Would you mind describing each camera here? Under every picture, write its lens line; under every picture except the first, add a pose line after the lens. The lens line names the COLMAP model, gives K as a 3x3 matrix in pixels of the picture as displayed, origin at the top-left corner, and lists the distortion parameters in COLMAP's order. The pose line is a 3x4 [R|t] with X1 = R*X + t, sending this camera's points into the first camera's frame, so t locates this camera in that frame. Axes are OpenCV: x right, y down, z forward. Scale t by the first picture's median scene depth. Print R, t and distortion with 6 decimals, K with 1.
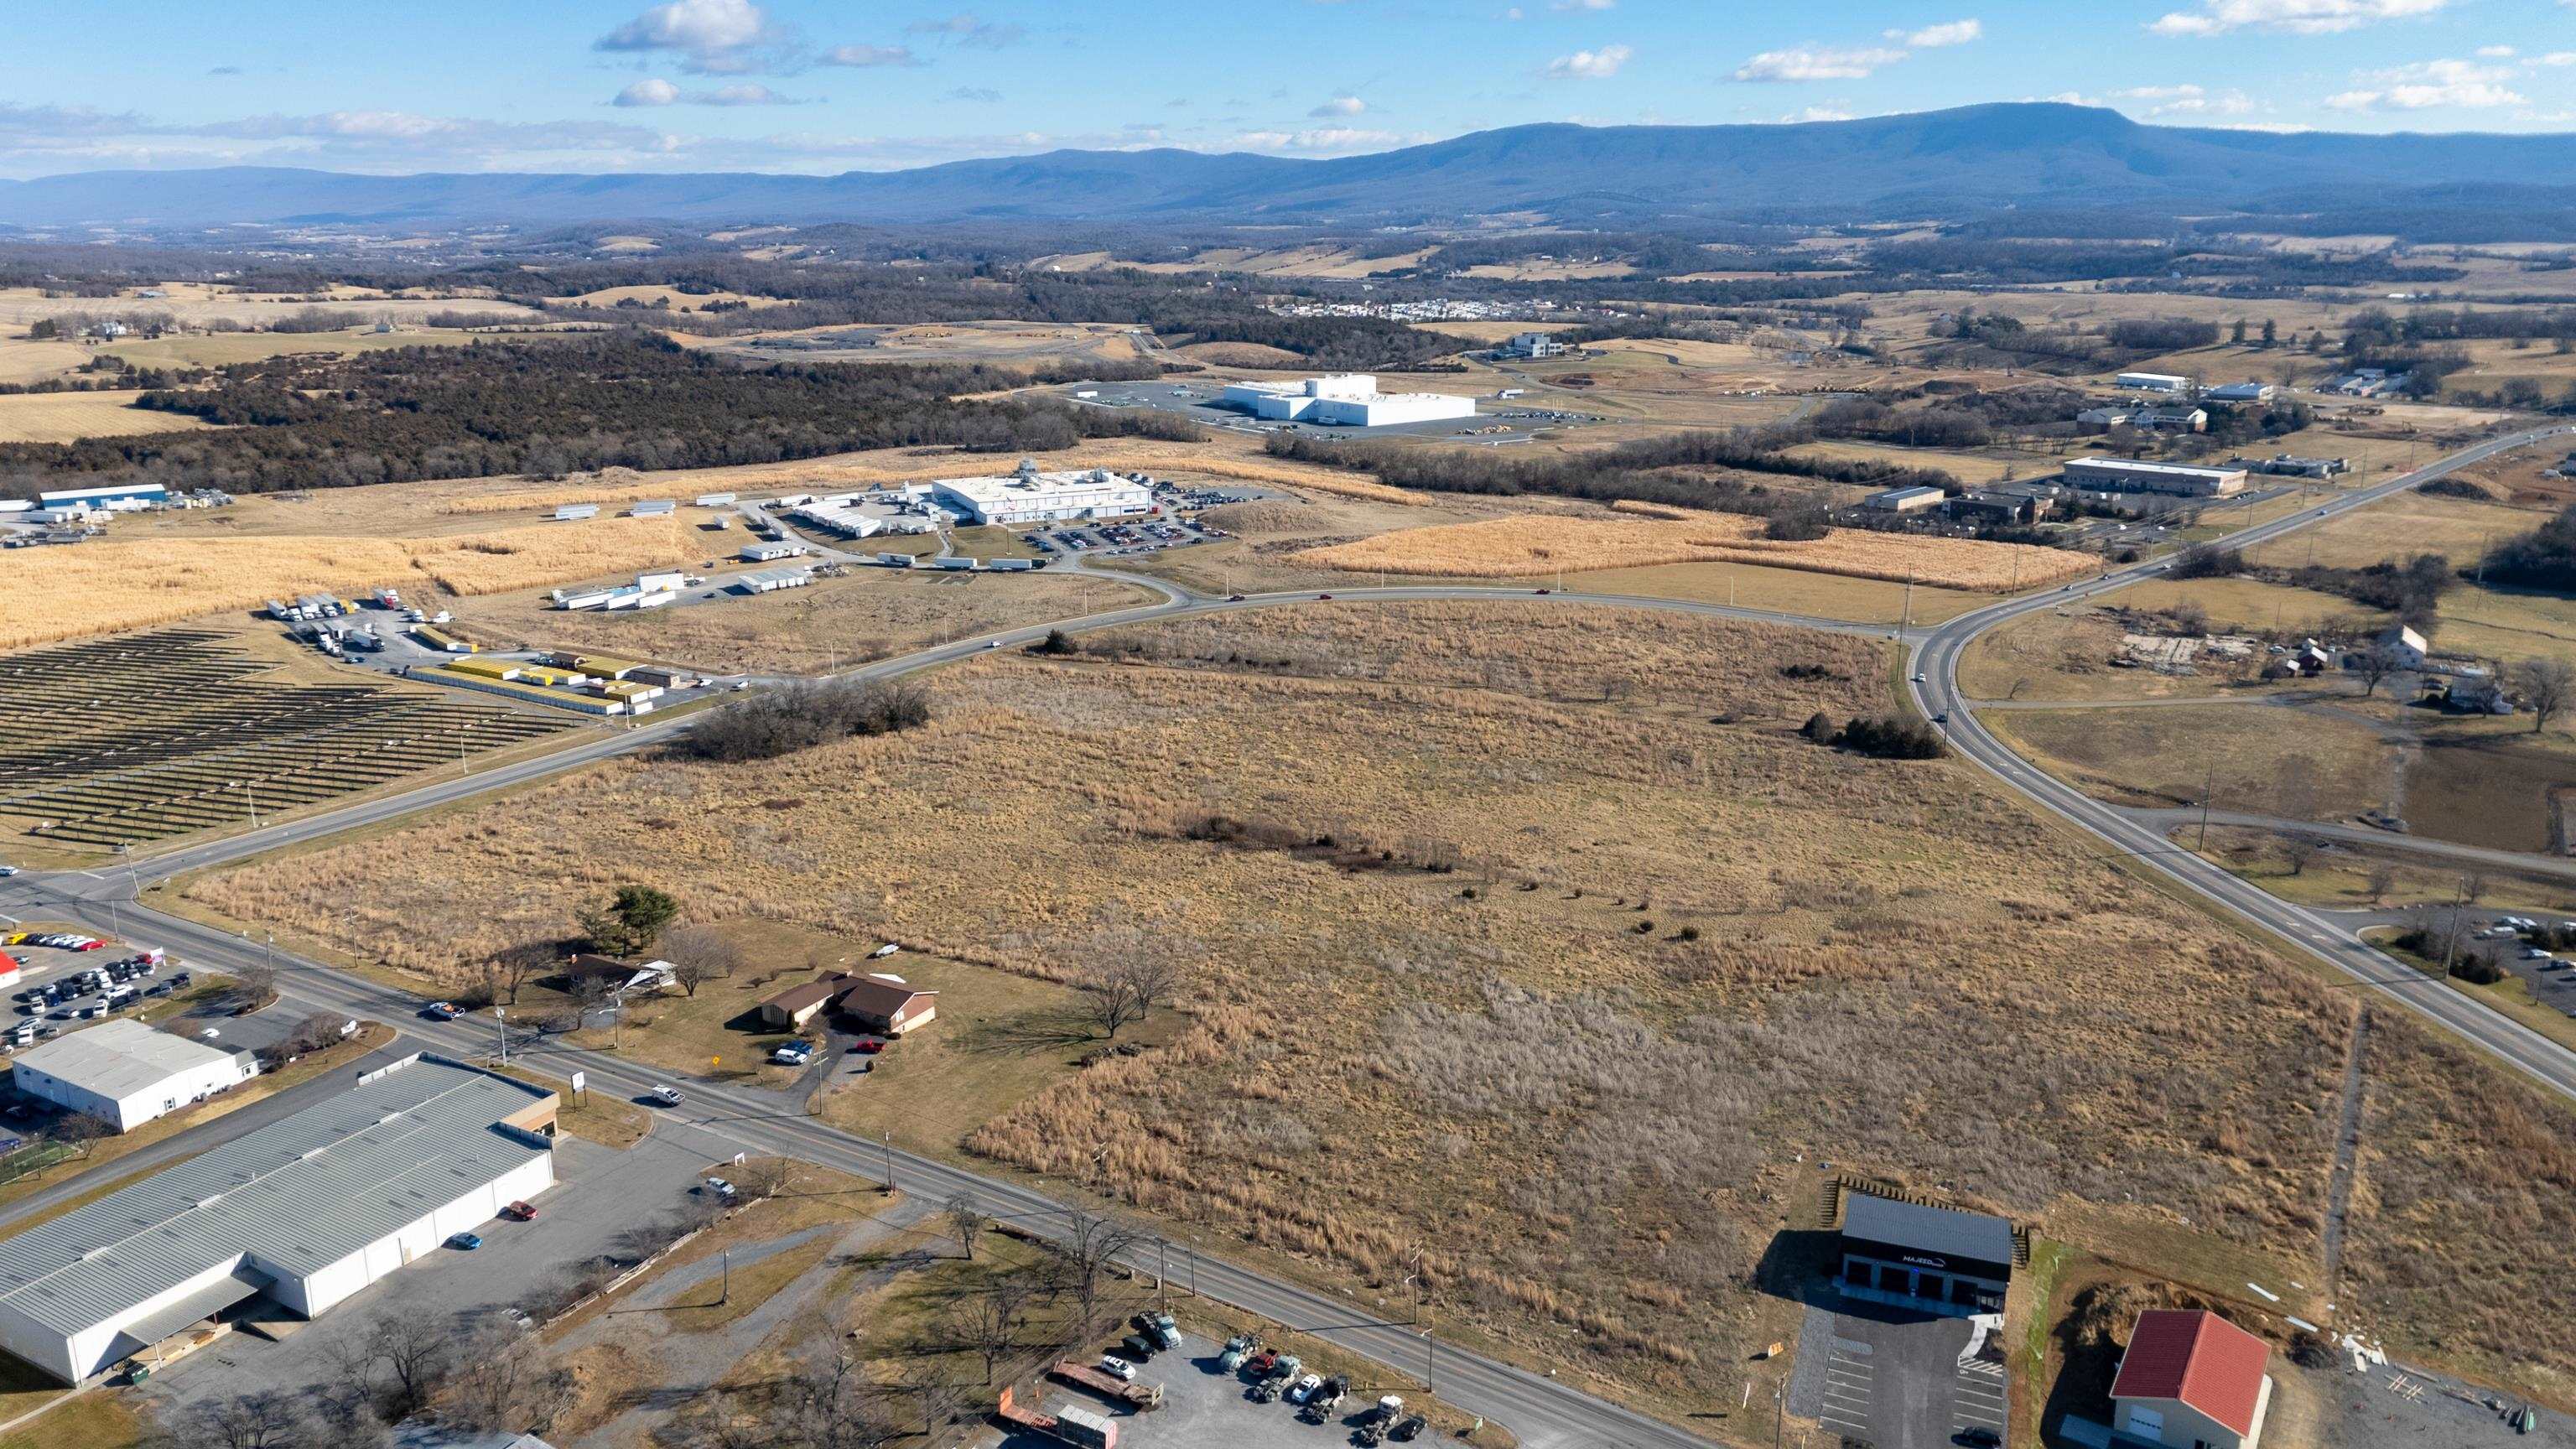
lens RADIAL K [[1884.5, 0, 1288.0], [0, 1884.5, 724.5], [0, 0, 1]] dist [0.086690, -0.086662]
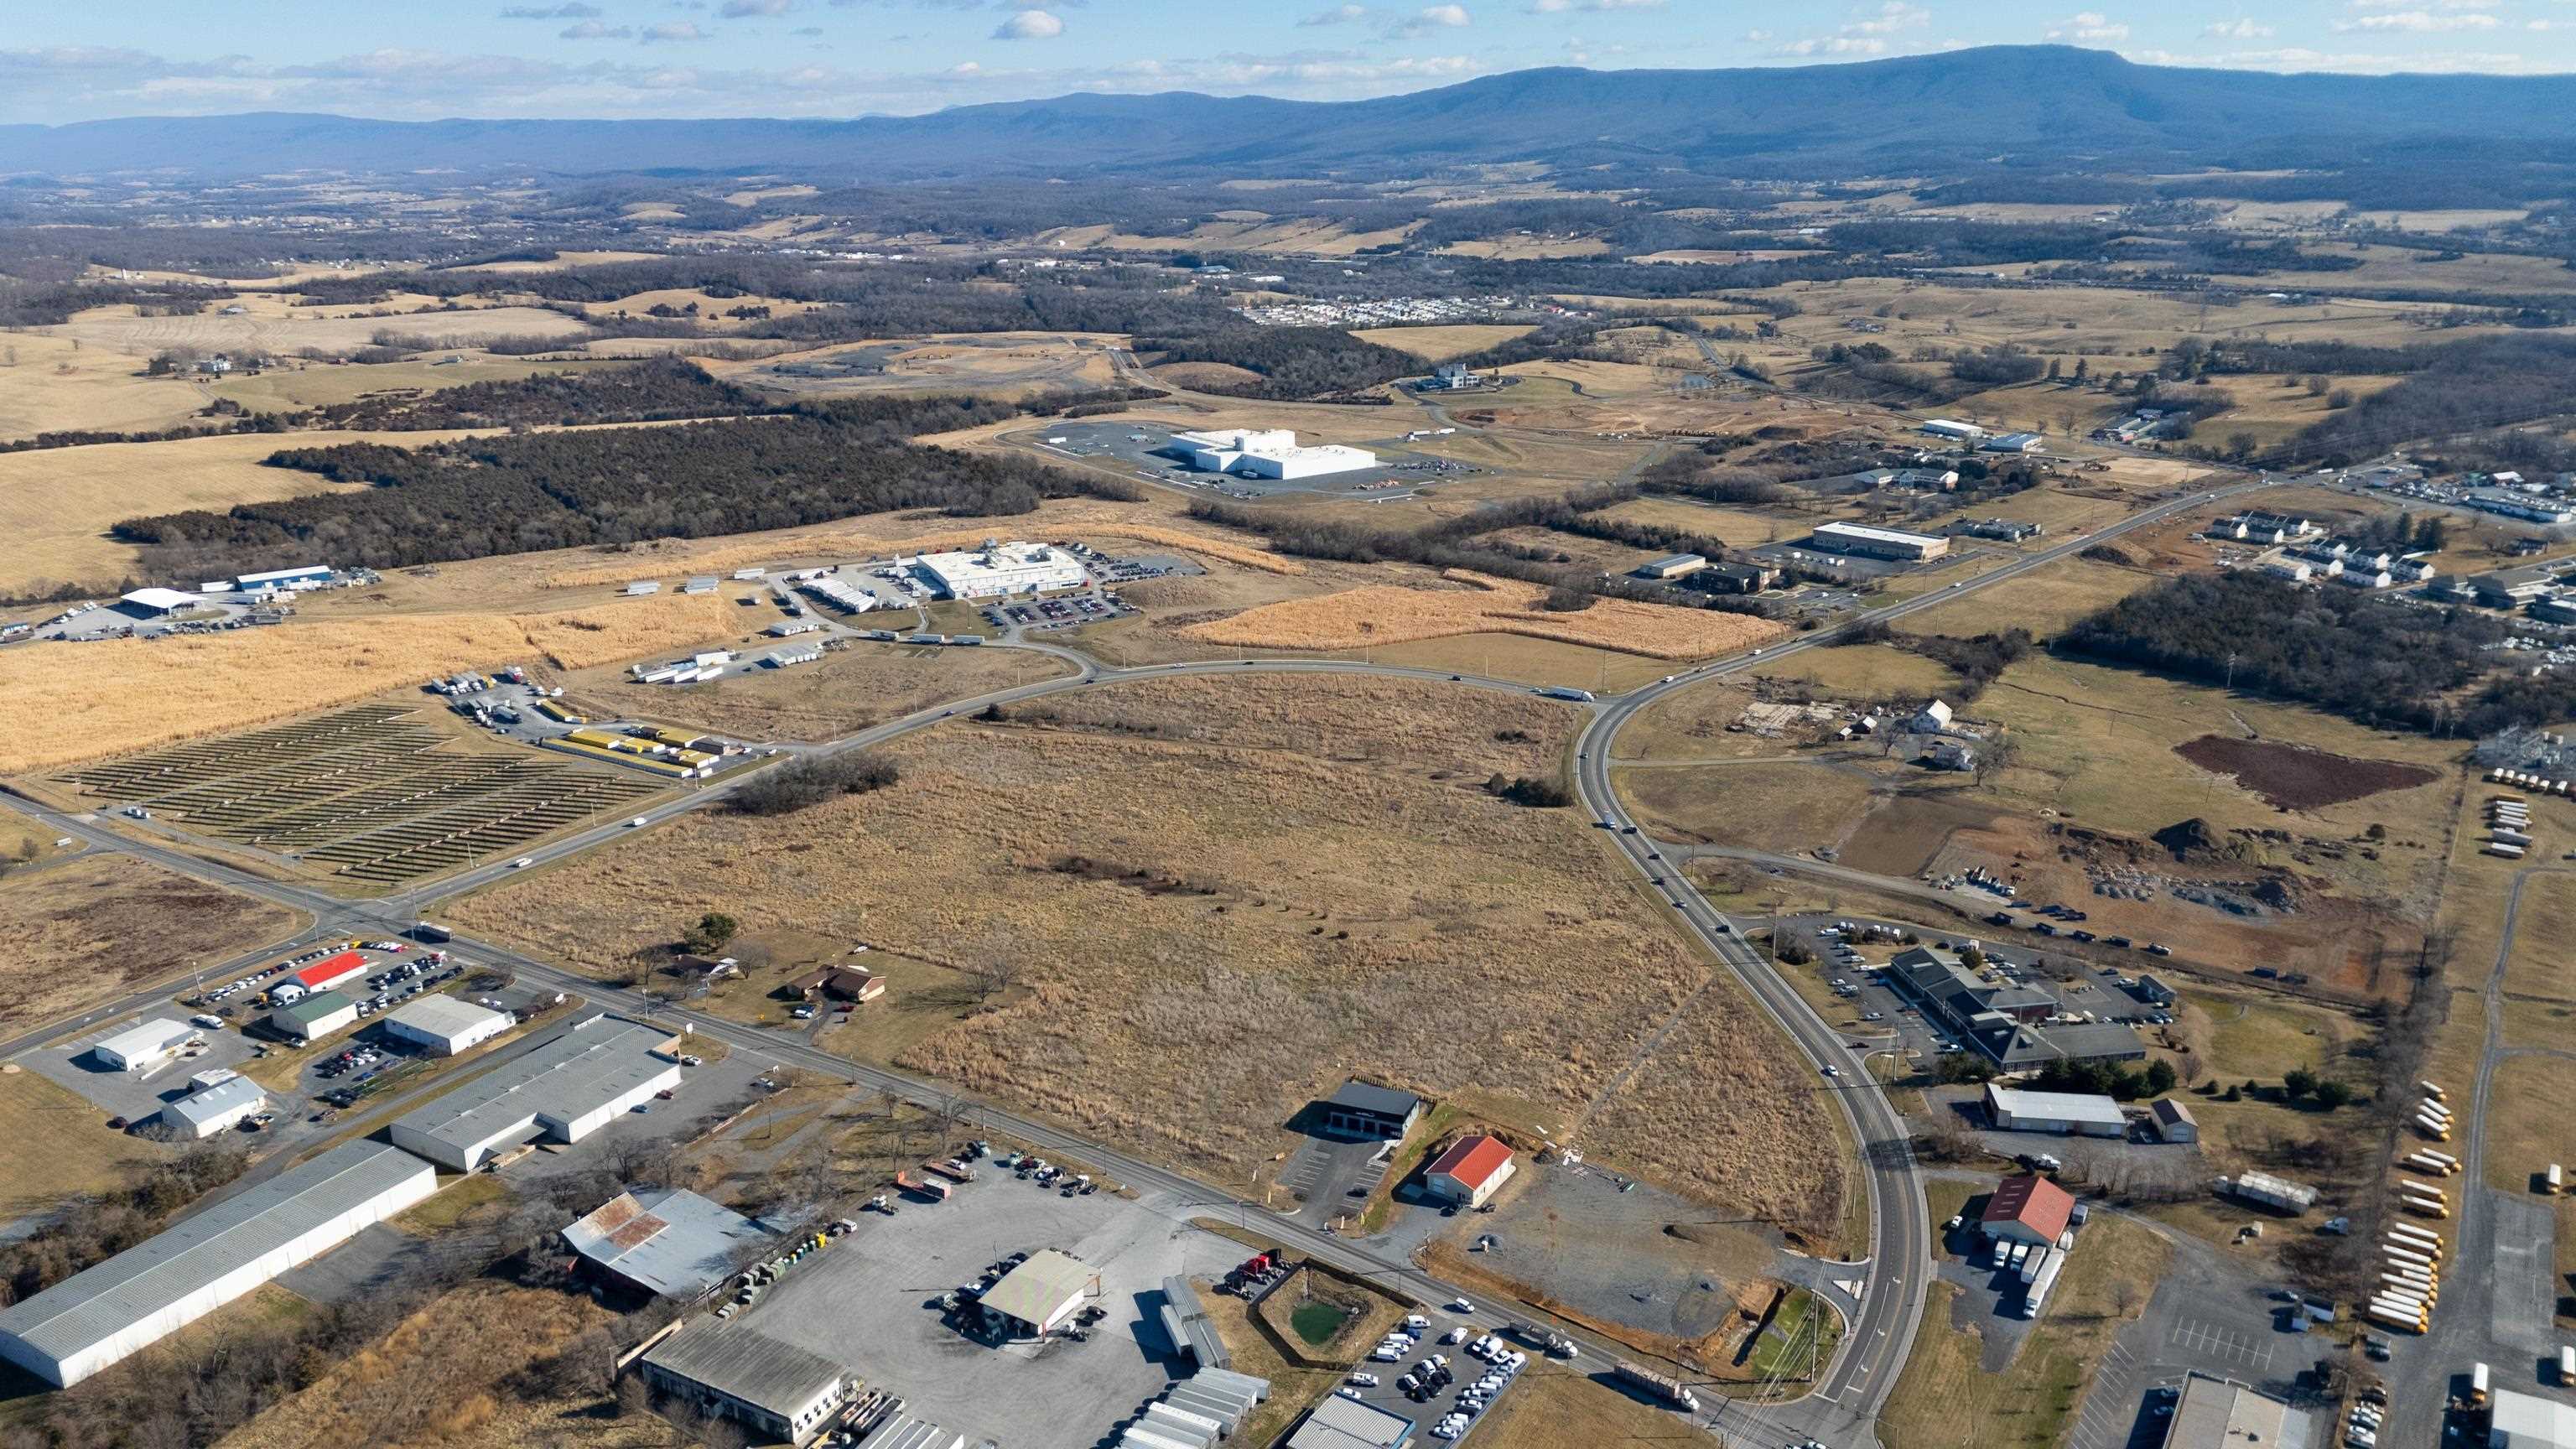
lens RADIAL K [[1887.4, 0, 1288.0], [0, 1887.4, 724.5], [0, 0, 1]] dist [0.099064, -0.126910]
pose [[0.999893, -0.004375, -0.013982, 0.116983], [0.004881, 0.999328, 0.036319, -0.084744], [0.013814, -0.036384, 0.999242, -0.410291]]
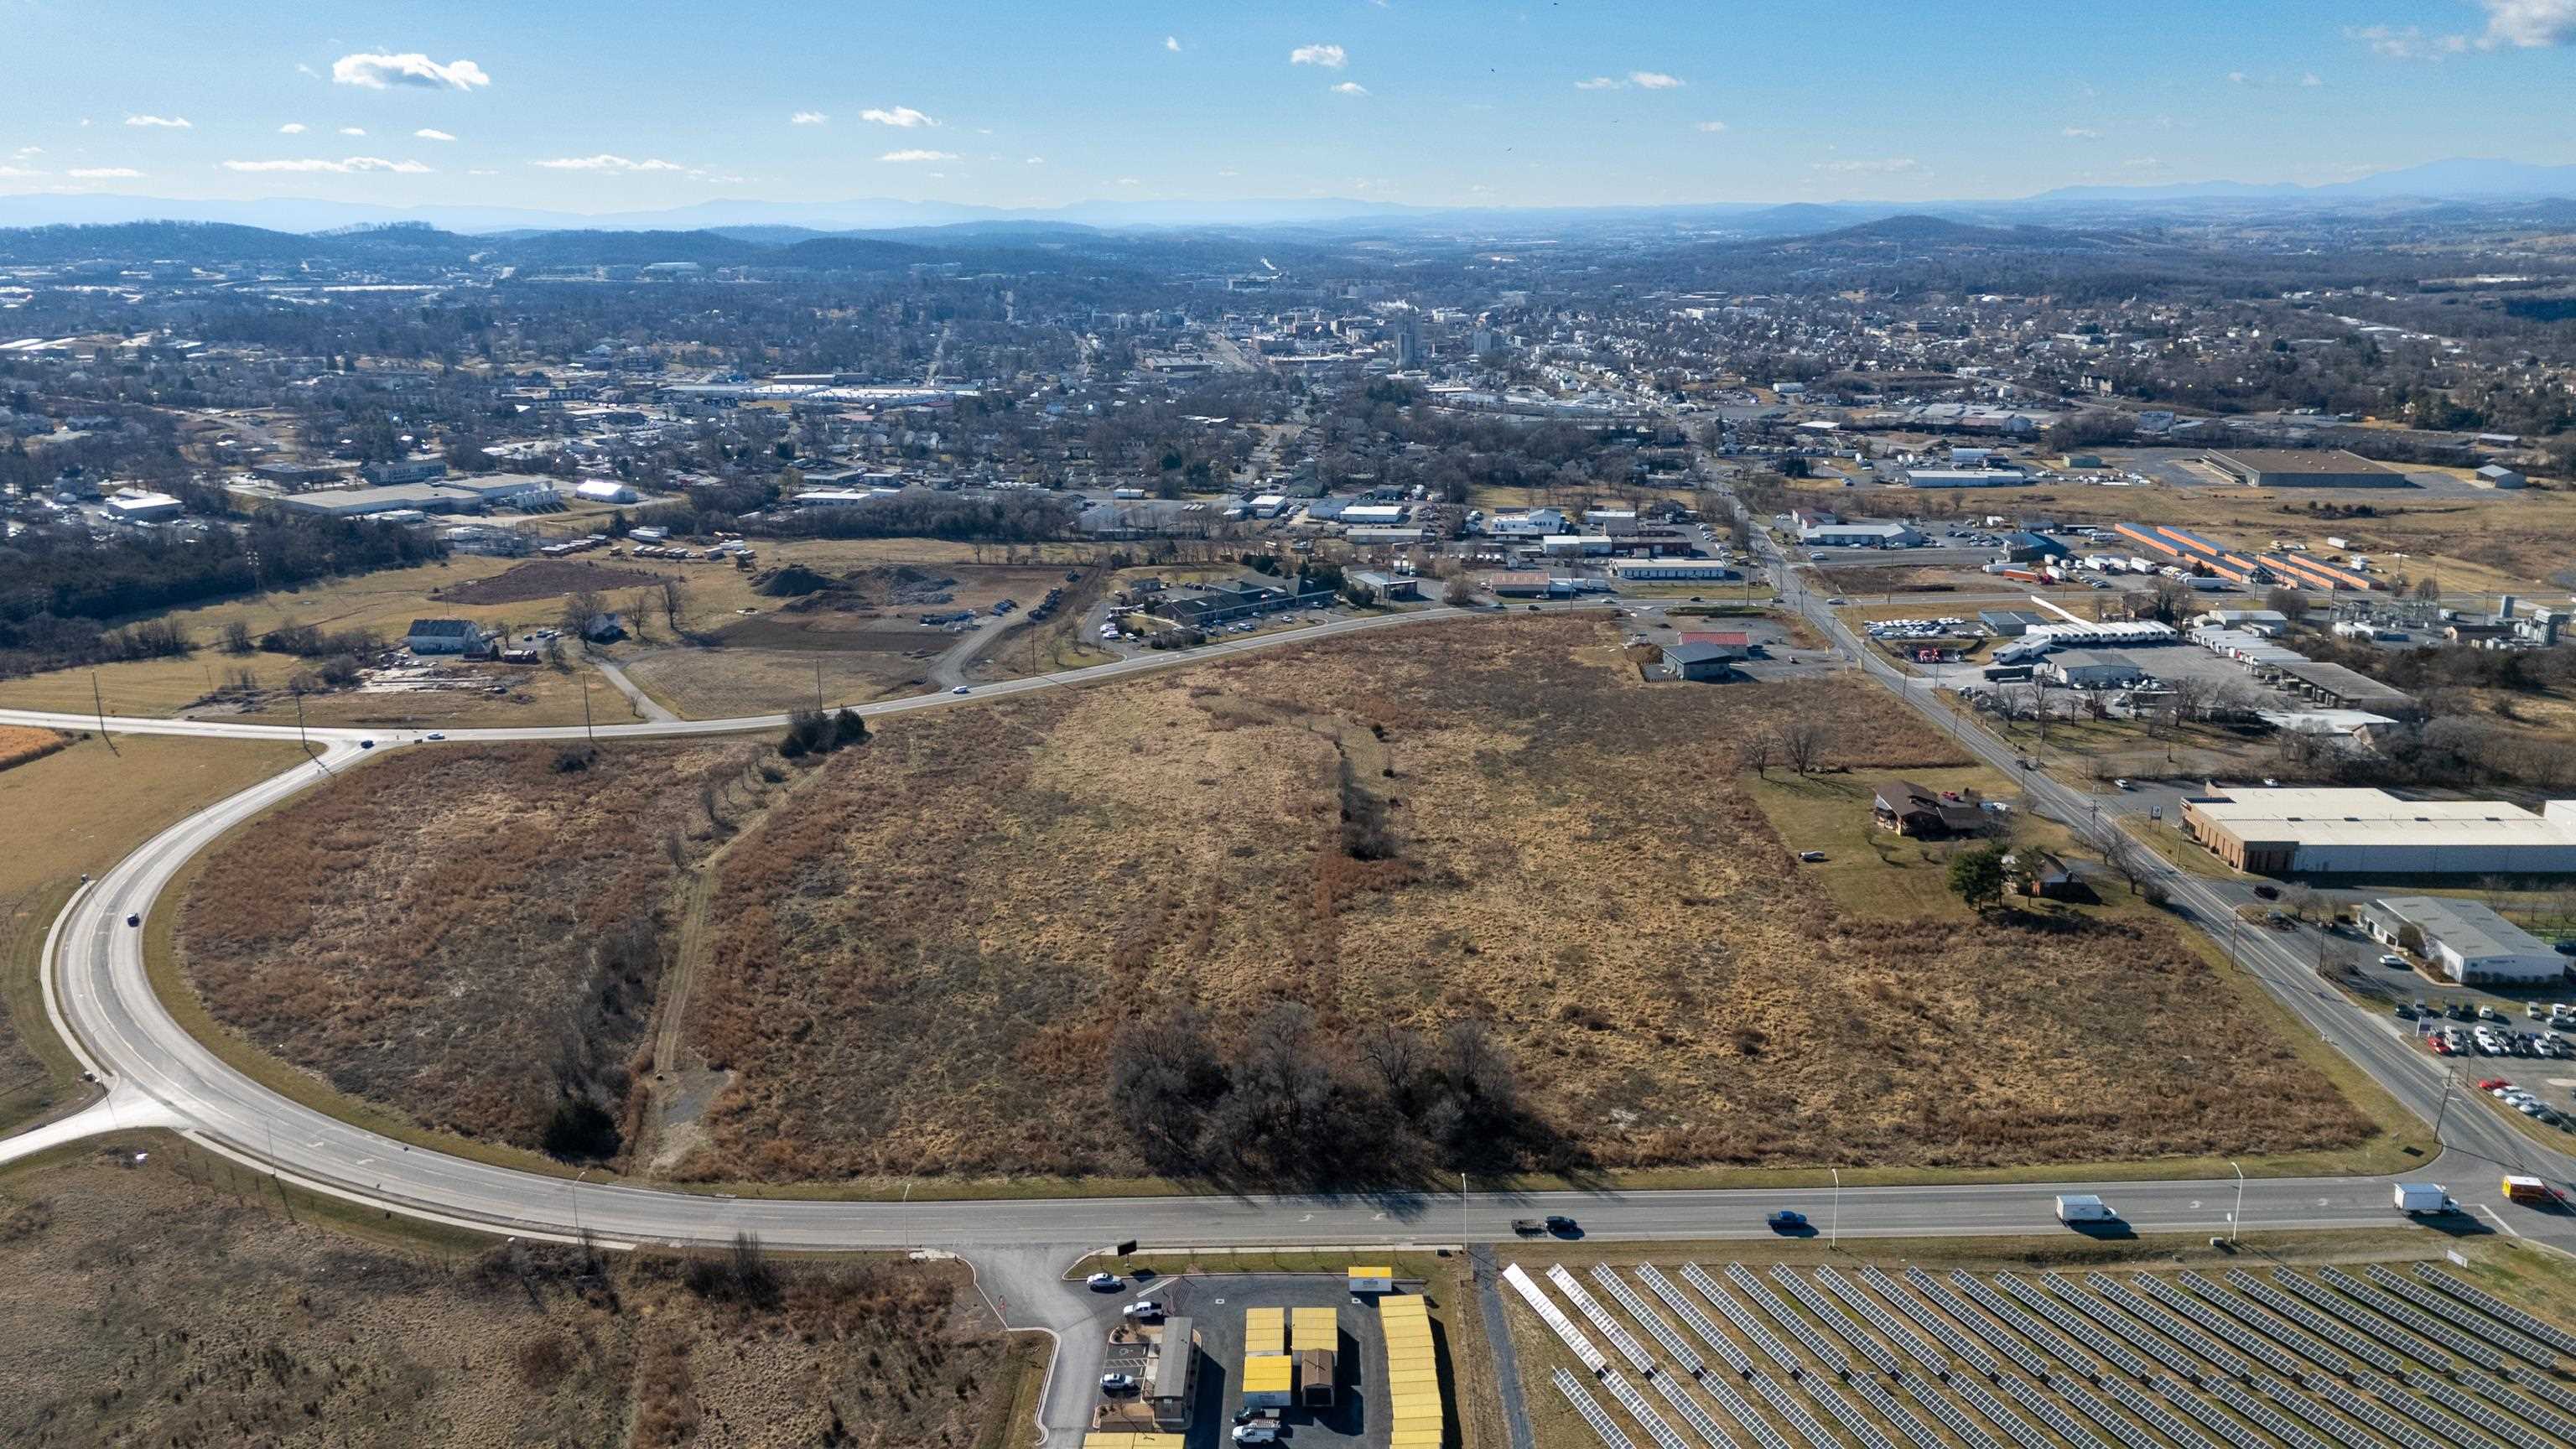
lens RADIAL K [[1890.2, 0, 1288.0], [0, 1890.2, 724.5], [0, 0, 1]] dist [0.081075, -0.084445]
pose [[-0.472141, -0.218220, 0.854086, -0.616013], [0.254985, 0.893650, 0.369286, -0.275152], [-0.843840, 0.392134, -0.366286, 0.986871]]
